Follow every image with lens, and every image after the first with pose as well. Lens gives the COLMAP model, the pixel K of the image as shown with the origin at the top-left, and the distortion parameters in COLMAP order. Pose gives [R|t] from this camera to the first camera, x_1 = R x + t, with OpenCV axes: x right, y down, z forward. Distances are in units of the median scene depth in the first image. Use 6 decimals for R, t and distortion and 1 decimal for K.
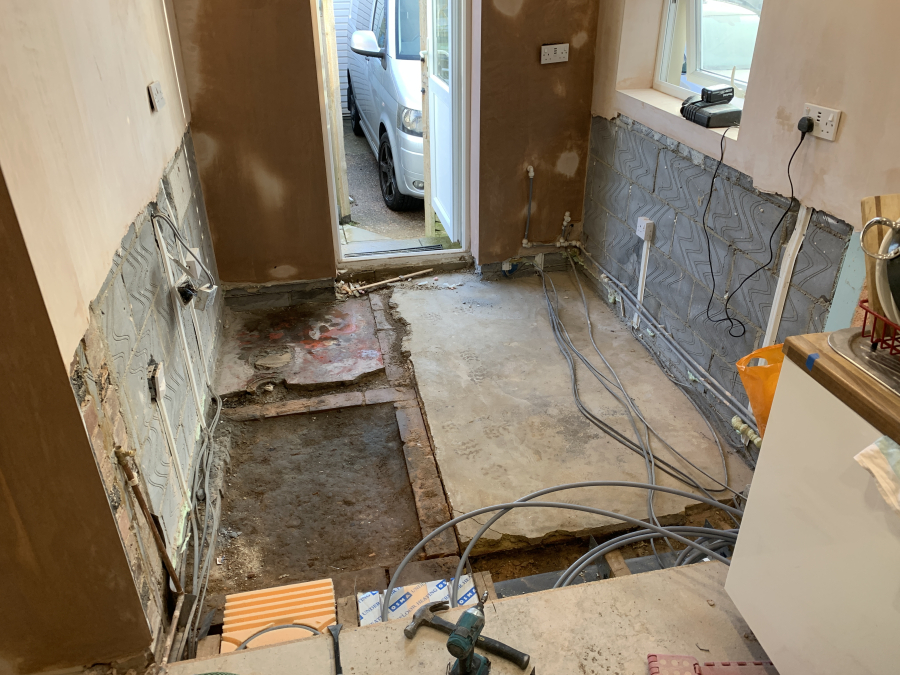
lens RADIAL K [[680.3, 0, 454.0], [0, 680.3, 327.0], [0, 0, 1]] dist [0.085177, -0.121994]
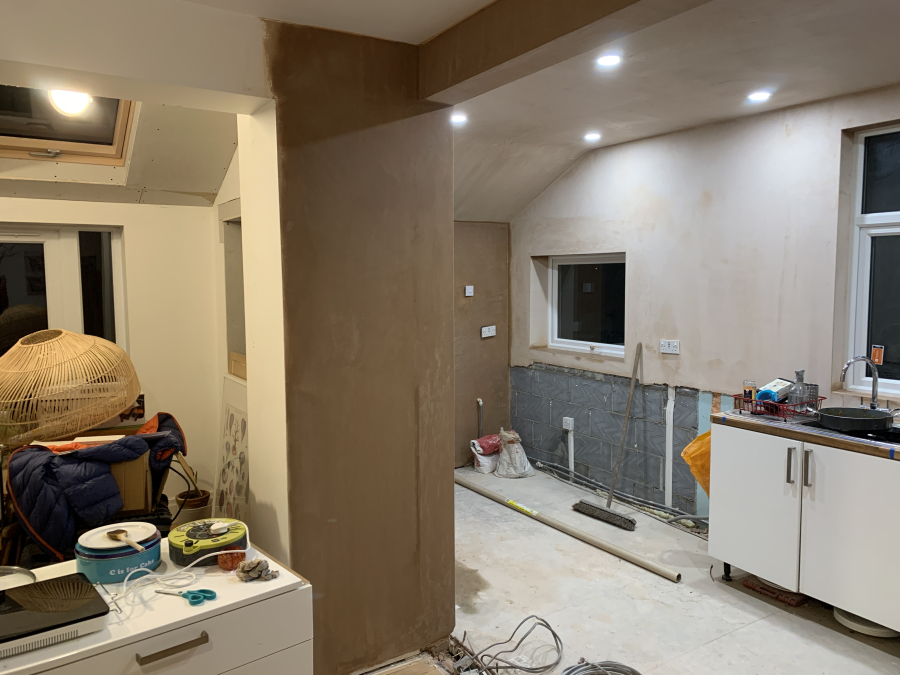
lens RADIAL K [[680.3, 0, 454.0], [0, 680.3, 327.0], [0, 0, 1]] dist [0.085177, -0.121994]
pose [[0.936915, -0.022265, 0.348848, -0.678245], [0.165215, 0.907671, -0.385794, 0.290088], [-0.308049, 0.419091, 0.854089, -0.524302]]
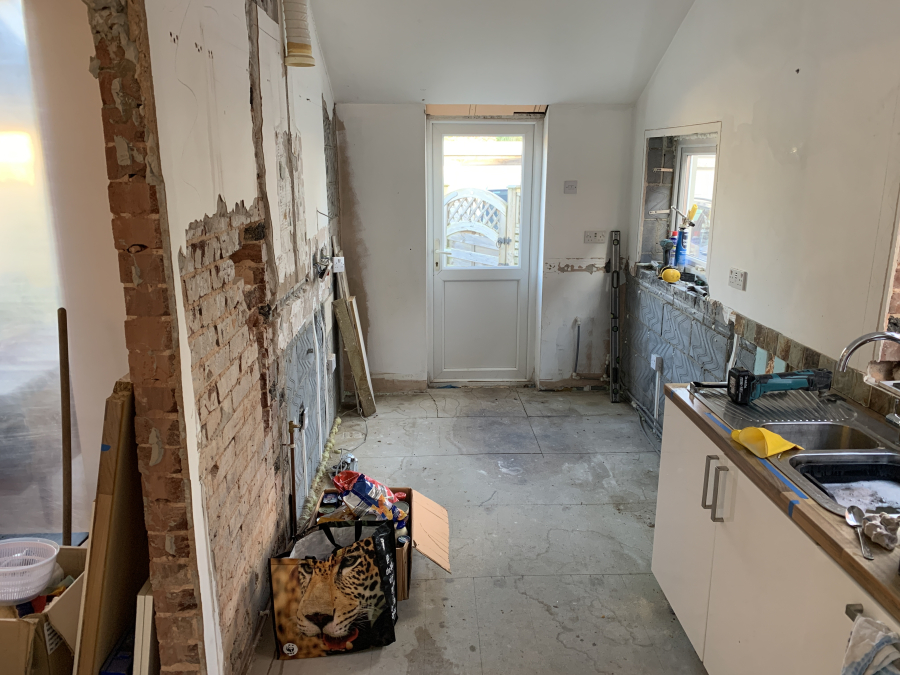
lens RADIAL K [[680.3, 0, 454.0], [0, 680.3, 327.0], [0, 0, 1]] dist [0.085177, -0.121994]
pose [[0.985587, 0.046827, -0.162560, 0.127706], [-0.087430, 0.963640, -0.252496, 0.194994], [0.144825, 0.263070, 0.953845, -0.412643]]
